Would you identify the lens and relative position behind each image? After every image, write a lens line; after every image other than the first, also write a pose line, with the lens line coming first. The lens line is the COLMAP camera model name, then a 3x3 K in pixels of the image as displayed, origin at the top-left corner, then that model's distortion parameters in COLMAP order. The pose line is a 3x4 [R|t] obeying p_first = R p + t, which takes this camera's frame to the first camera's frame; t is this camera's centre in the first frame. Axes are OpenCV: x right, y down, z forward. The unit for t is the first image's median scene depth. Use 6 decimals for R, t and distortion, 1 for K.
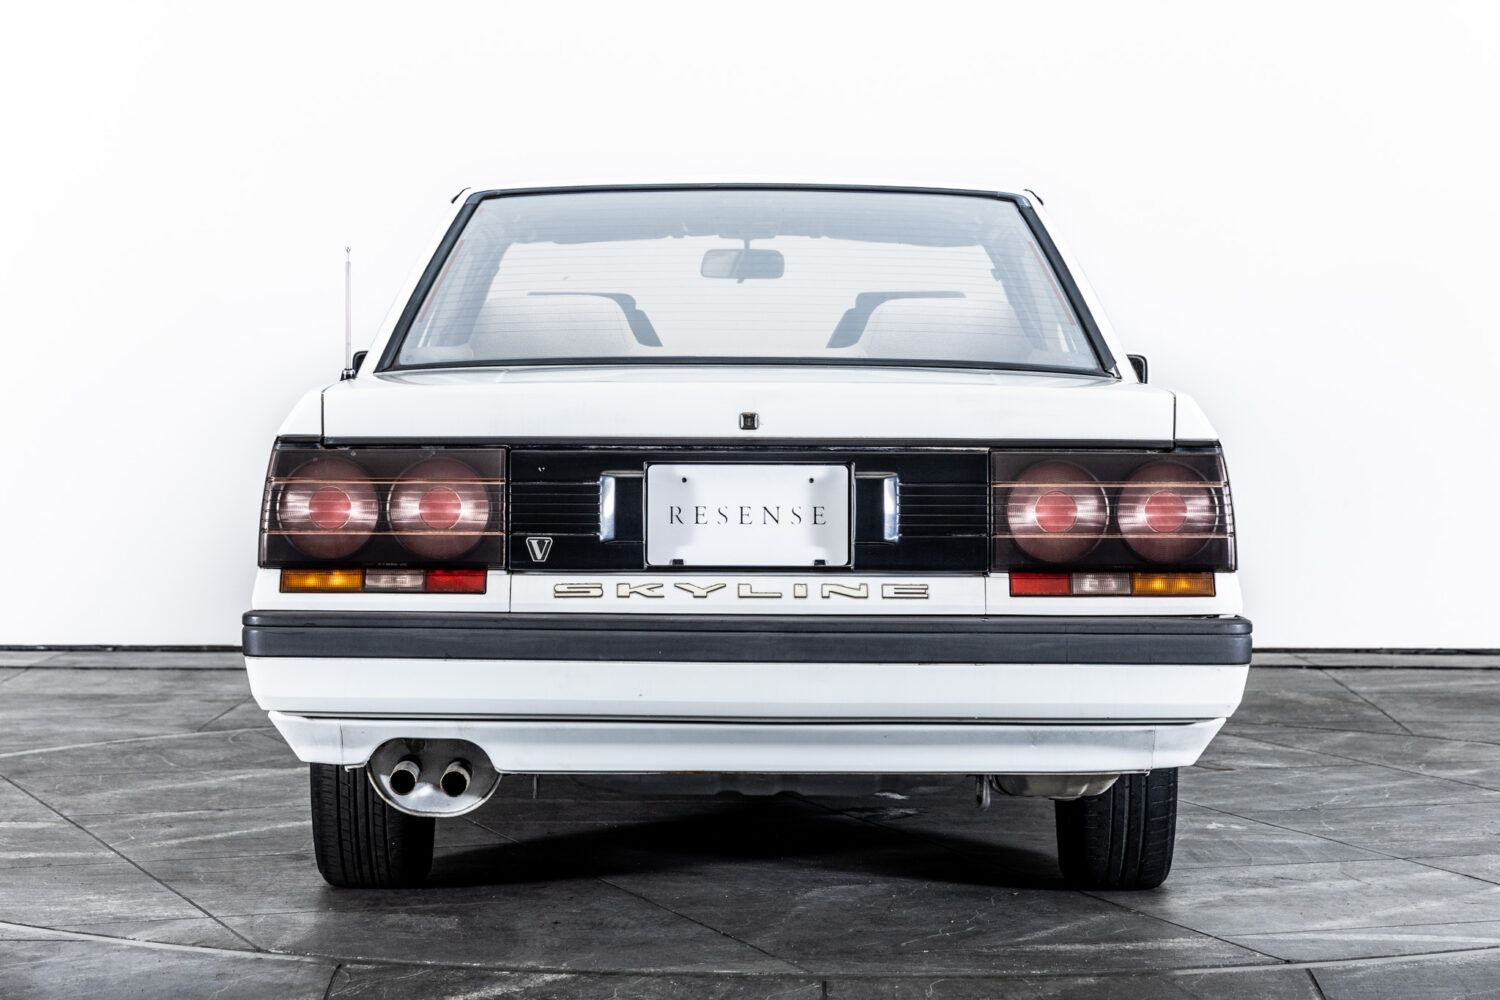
lens RADIAL K [[3824.9, 0, 750.2], [0, 3824.9, 461.2], [0, 0, 1]] dist [0.010543, 0.647337]
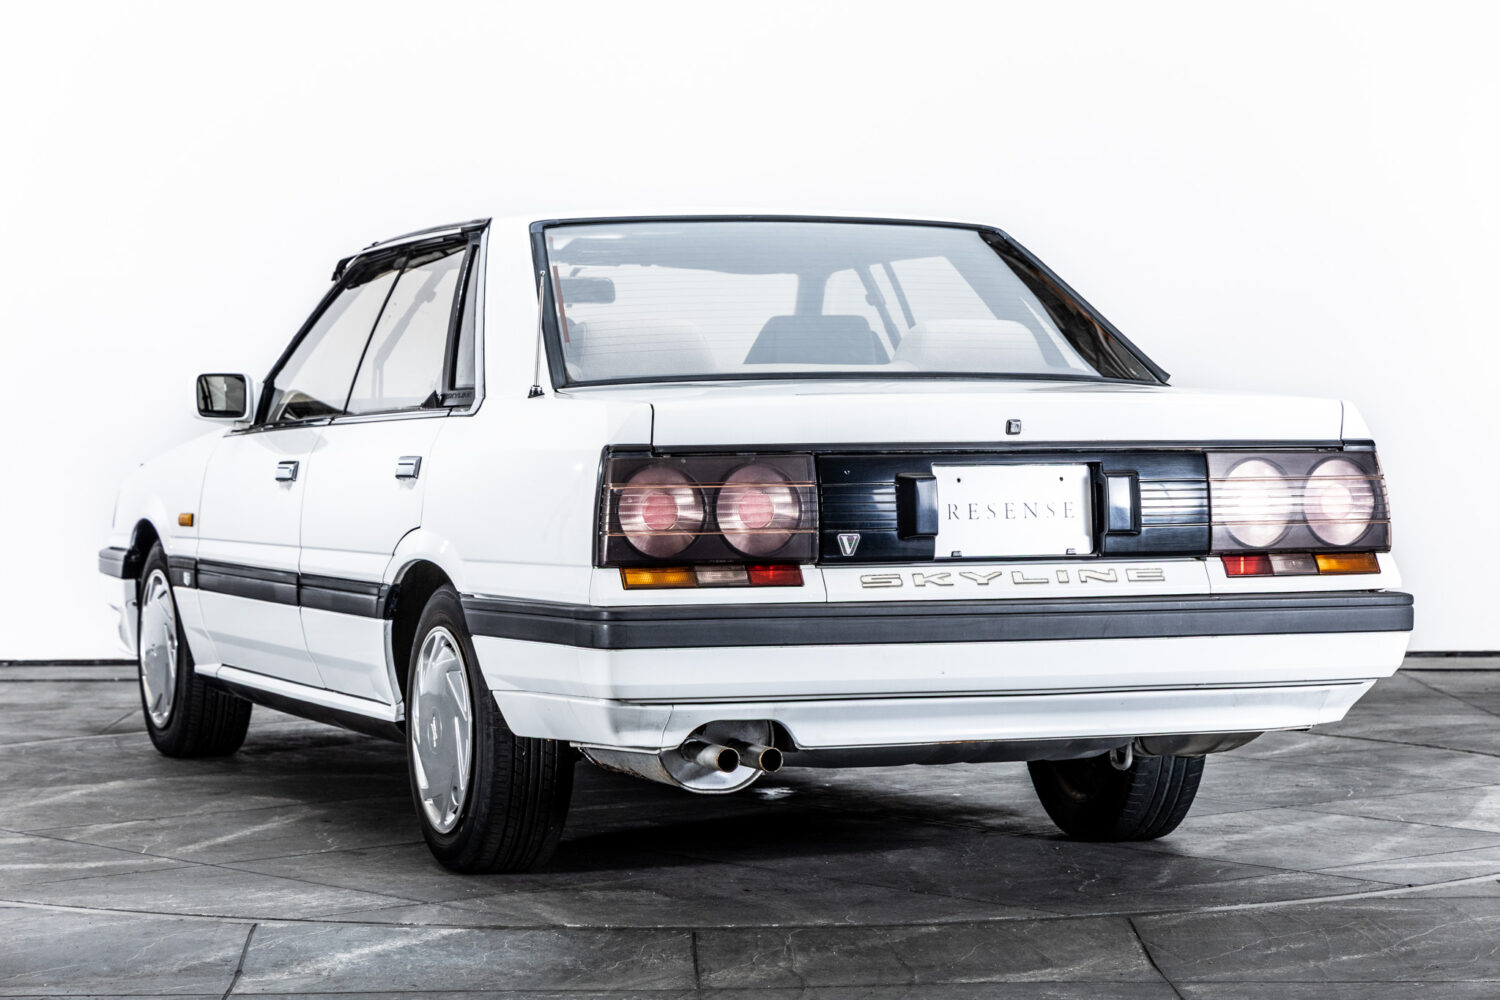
lens RADIAL K [[3824.9, 0, 750.2], [0, 3824.9, 461.2], [0, 0, 1]] dist [0.010543, 0.647337]
pose [[0.937781, -0.013563, 0.346964, -0.463098], [0.016684, 0.999843, -0.006009, 0.005018], [-0.346828, 0.011423, 0.937859, -0.028666]]
